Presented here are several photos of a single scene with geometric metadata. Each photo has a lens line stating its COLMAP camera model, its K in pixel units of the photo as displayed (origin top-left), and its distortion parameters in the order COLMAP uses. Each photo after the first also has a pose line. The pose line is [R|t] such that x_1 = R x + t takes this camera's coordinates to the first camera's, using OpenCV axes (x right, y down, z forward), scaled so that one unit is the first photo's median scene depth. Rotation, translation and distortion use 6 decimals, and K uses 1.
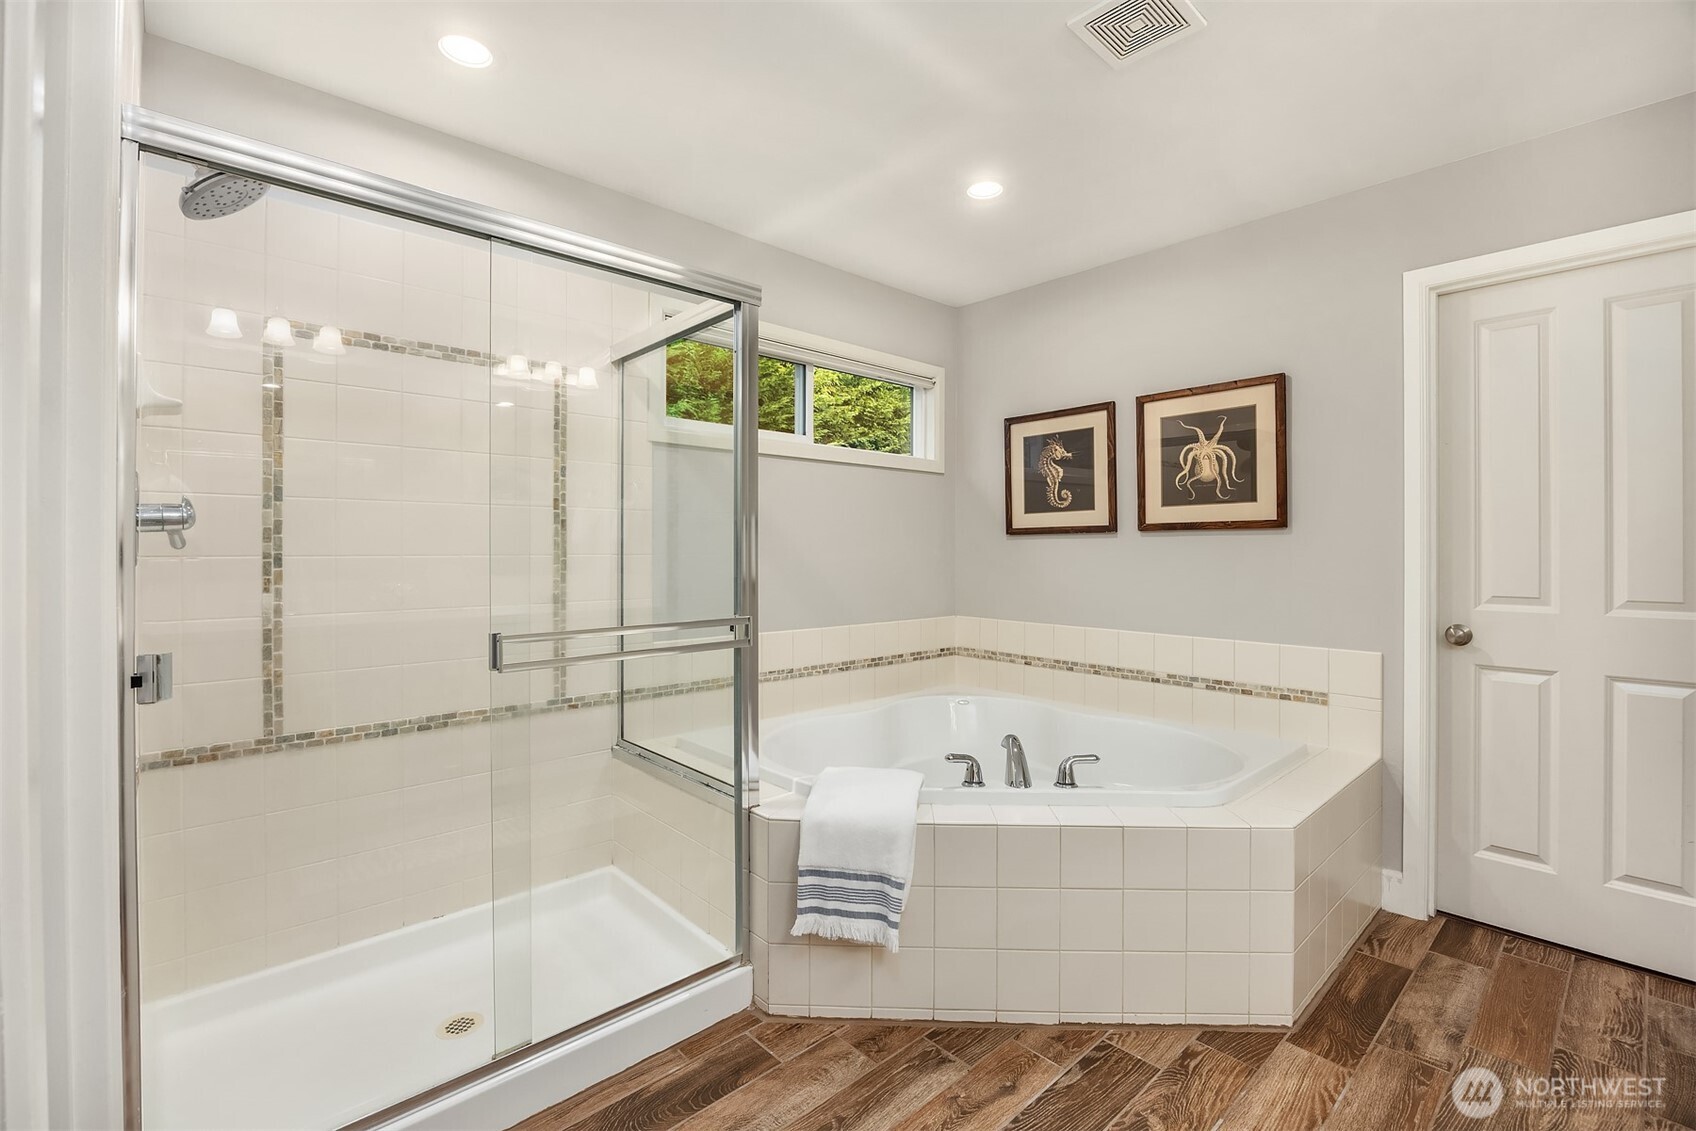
lens RADIAL K [[755.9, 0, 847.2], [0, 755.9, 555.8], [0, 0, 1]] dist [0.002231, 0.000153]
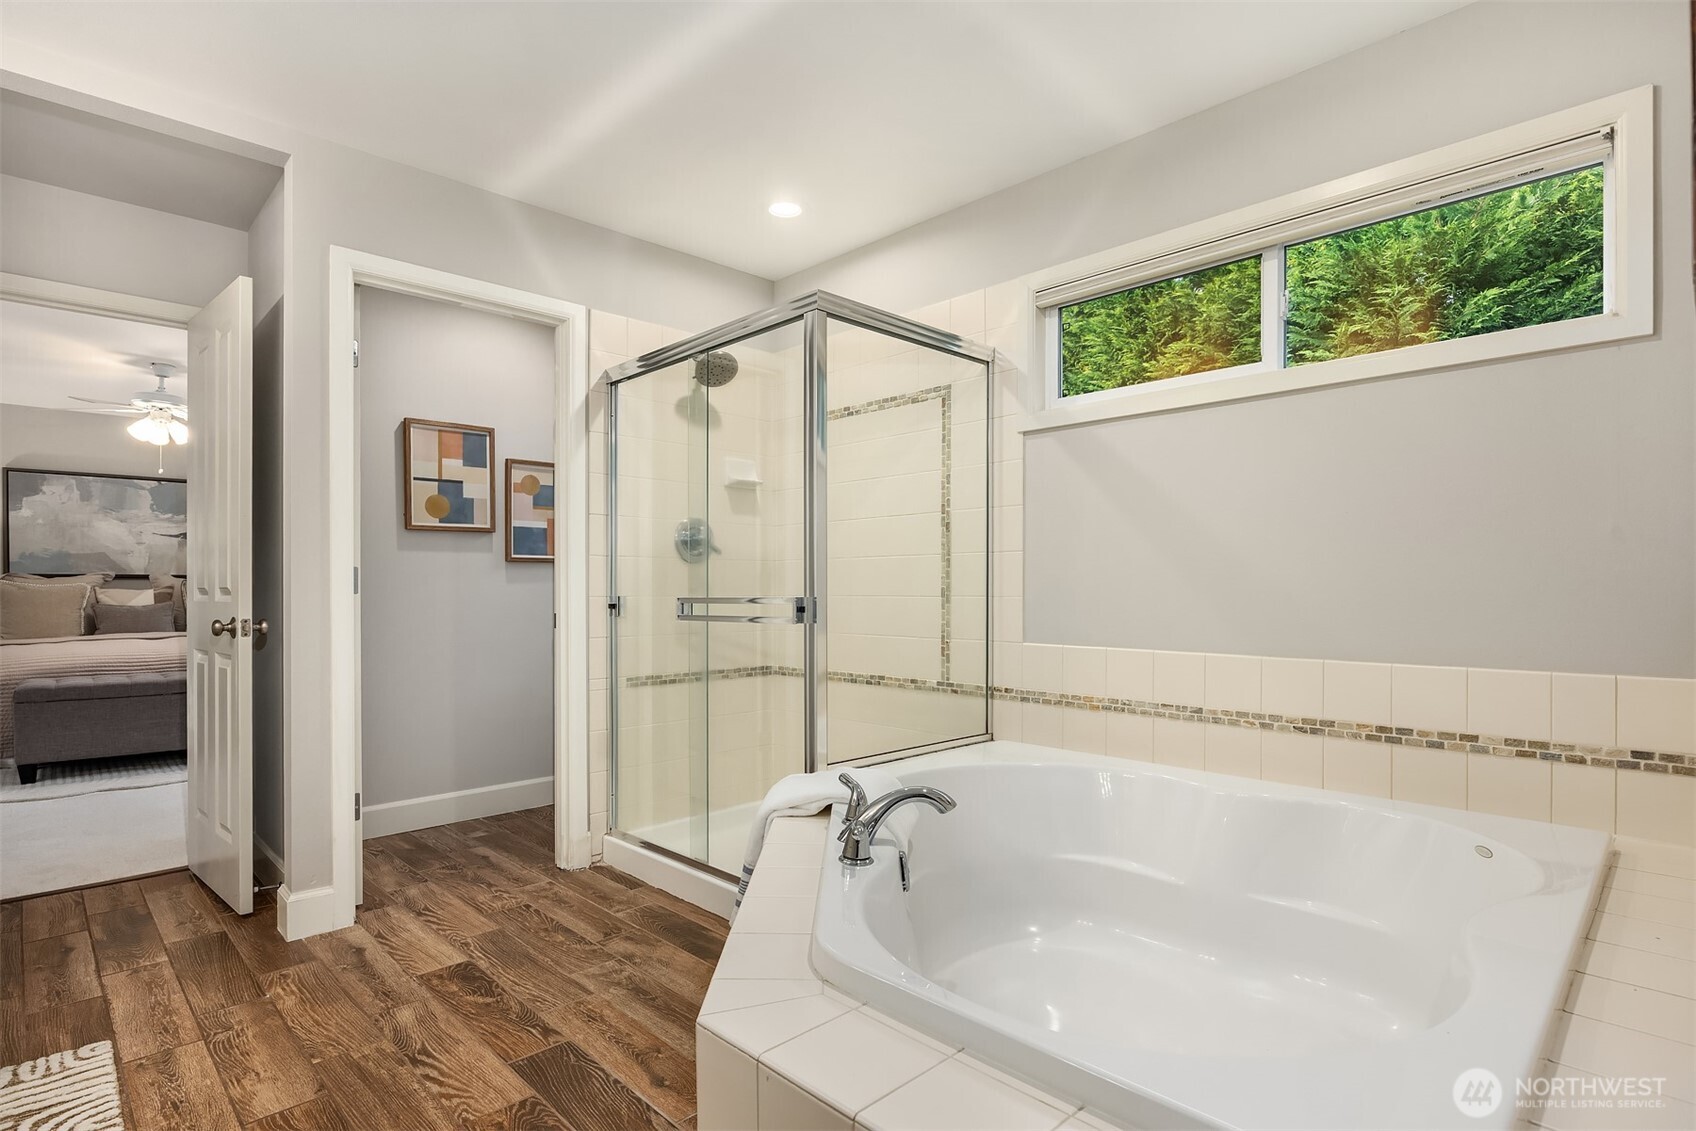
lens RADIAL K [[851.7, 0, 843.6], [0, 851.7, 593.6], [0, 0, 1]] dist [-0.004632, -0.000113]
pose [[0.019060, 0.010778, -0.999760, 0.879805], [0.003447, 0.999935, 0.010846, 0.042963], [0.999812, -0.003653, 0.019022, 0.821039]]
